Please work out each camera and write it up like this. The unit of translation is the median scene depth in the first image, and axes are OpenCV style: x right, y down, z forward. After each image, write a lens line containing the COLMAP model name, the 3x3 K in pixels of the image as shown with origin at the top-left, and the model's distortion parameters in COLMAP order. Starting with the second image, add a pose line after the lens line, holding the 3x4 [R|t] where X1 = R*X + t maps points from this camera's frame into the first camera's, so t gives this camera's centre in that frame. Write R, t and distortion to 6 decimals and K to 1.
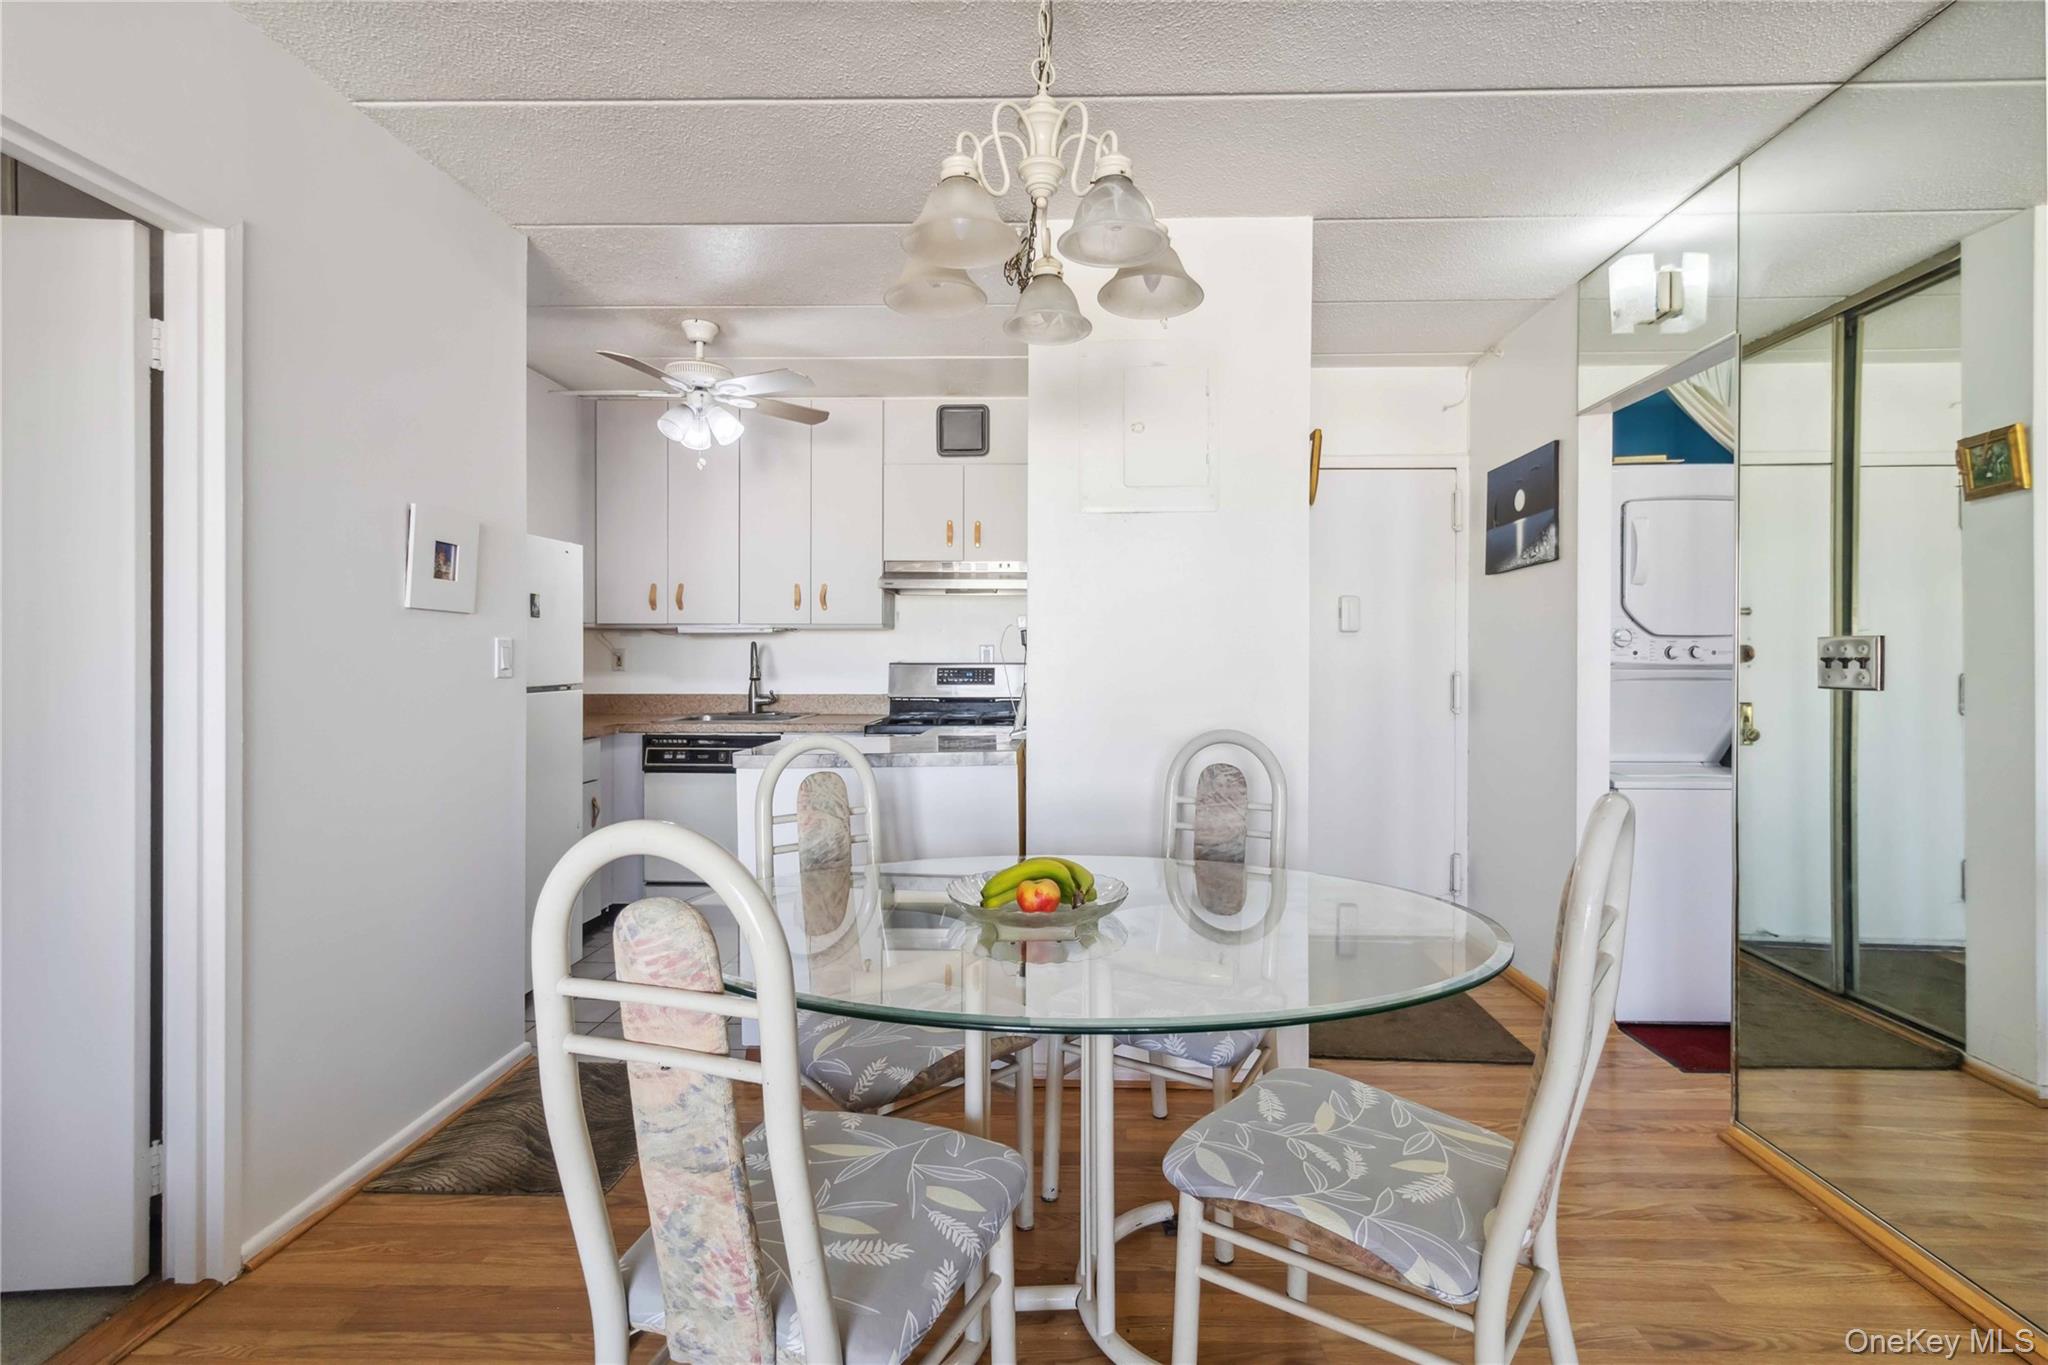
lens RADIAL K [[967.5, 0, 1037.8], [0, 967.5, 663.4], [0, 0, 1]] dist [0.002922, 0.002675]
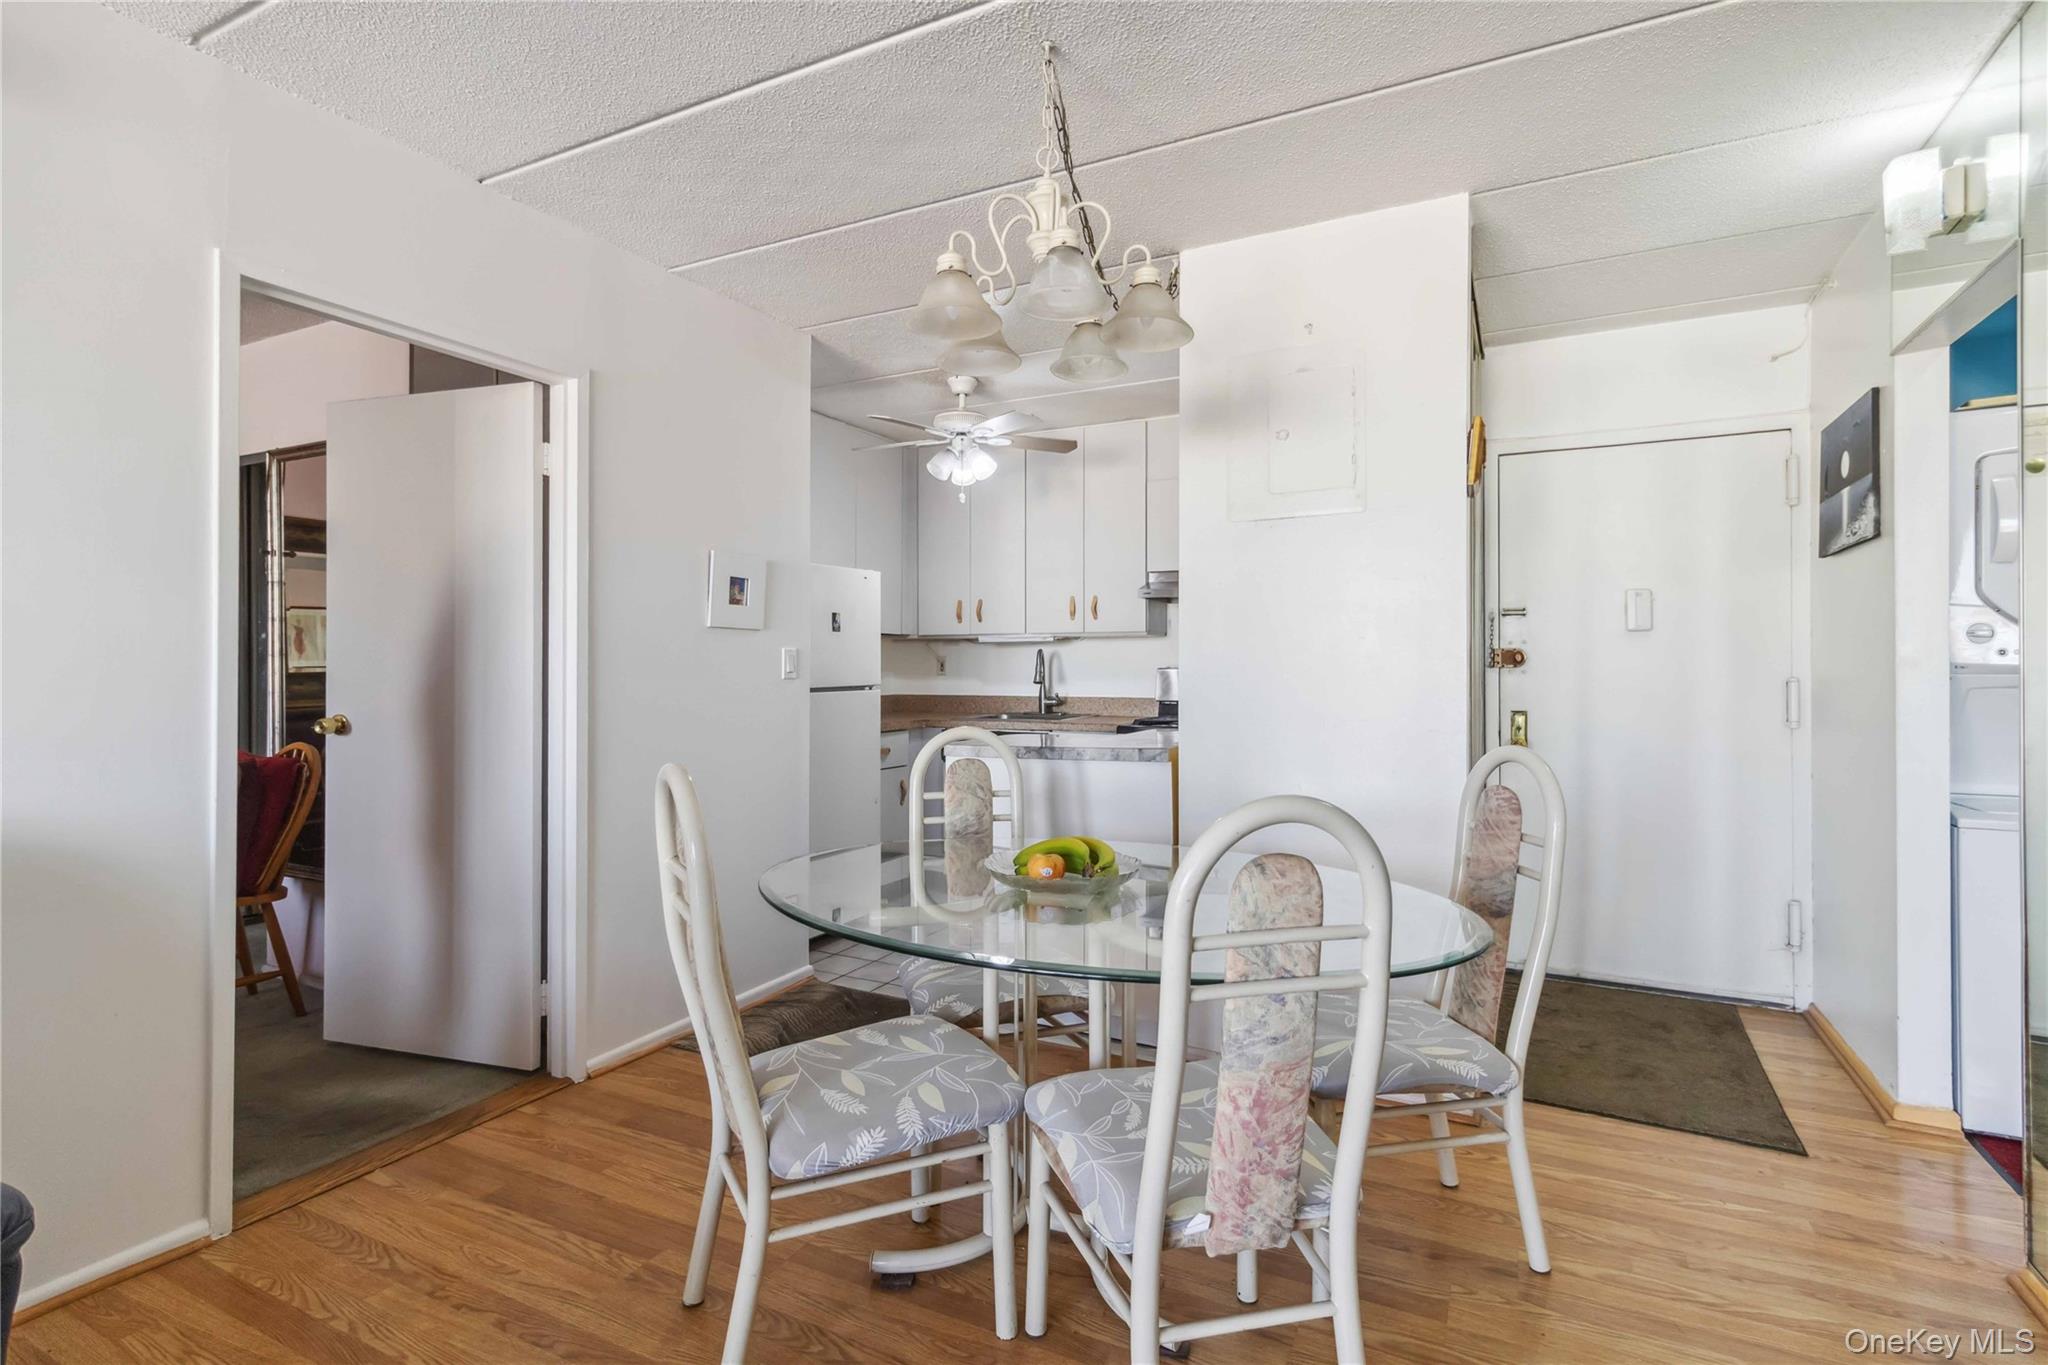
lens RADIAL K [[967.5, 0, 1023.4], [0, 967.5, 661.7], [0, 0, 1]] dist [0.002922, 0.002675]
pose [[0.902494, -0.004259, -0.430682, 0.226561], [0.000384, 0.999959, -0.009083, 0.002809], [0.430703, 0.008032, 0.902458, -0.026652]]
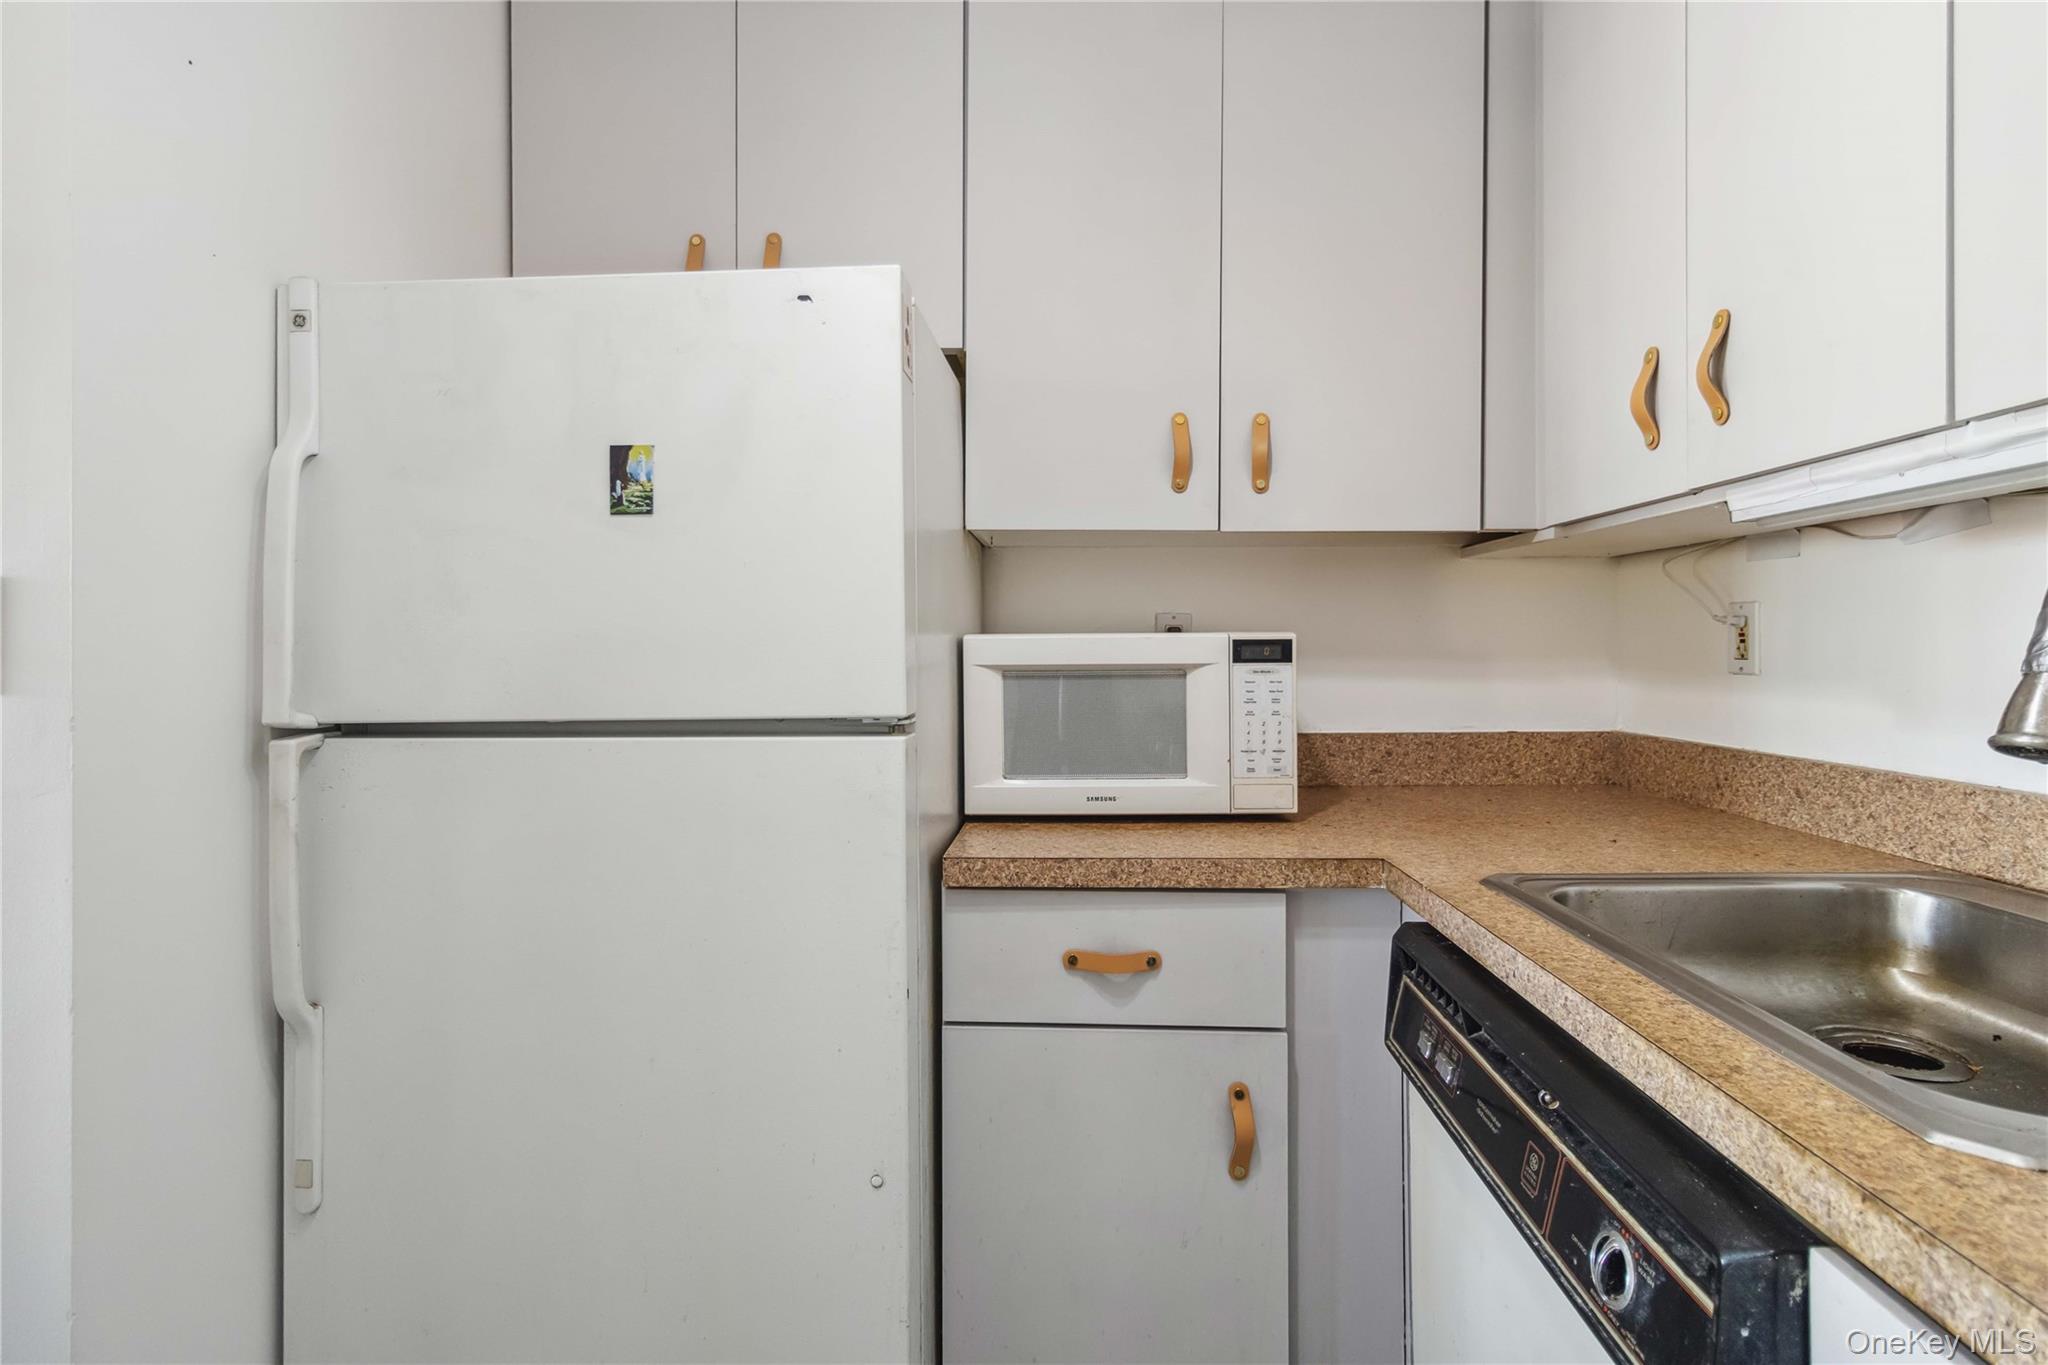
lens RADIAL K [[967.5, 0, 1023.2], [0, 967.5, 646.6], [0, 0, 1]] dist [0.002922, 0.002675]
pose [[-0.006558, -0.003422, -0.999973, -0.171475], [-0.000180, 0.999994, -0.003421, -0.000255], [0.999978, 0.000157, -0.006558, 1.075344]]
